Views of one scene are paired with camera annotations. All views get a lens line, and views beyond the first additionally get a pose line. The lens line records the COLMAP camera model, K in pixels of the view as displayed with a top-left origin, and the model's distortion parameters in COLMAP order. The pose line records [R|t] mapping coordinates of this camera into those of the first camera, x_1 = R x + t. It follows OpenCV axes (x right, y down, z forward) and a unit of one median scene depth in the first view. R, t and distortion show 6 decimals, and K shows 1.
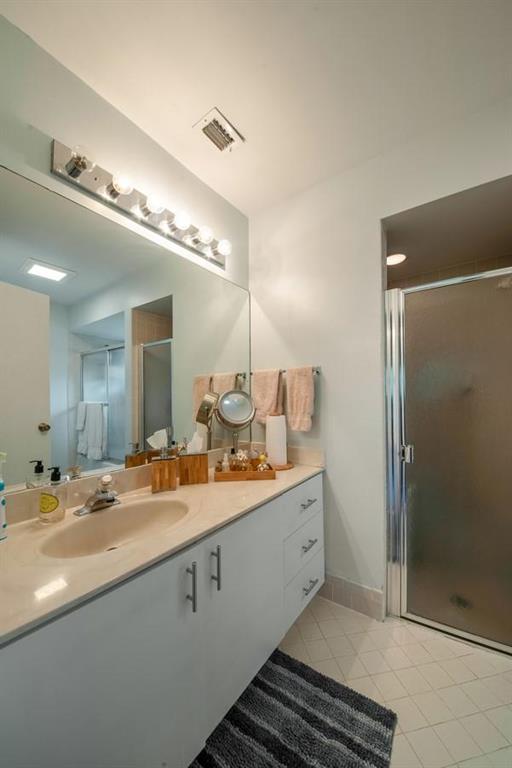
lens RADIAL K [[268.6, 0, 278.5], [0, 268.6, 398.0], [0, 0, 1]] dist [0.000008, -0.010299]
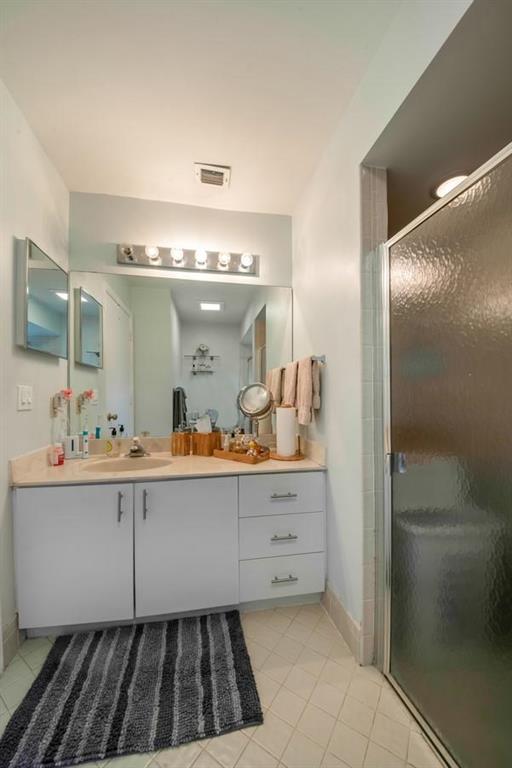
lens RADIAL K [[281.5, 0, 254.4], [0, 281.5, 398.8], [0, 0, 1]] dist [0.000501, -0.011088]
pose [[0.719384, 0.002838, -0.694607, 0.834733], [-0.000699, 0.999994, 0.003363, 0.037704], [0.694613, -0.001934, 0.719381, 0.198896]]
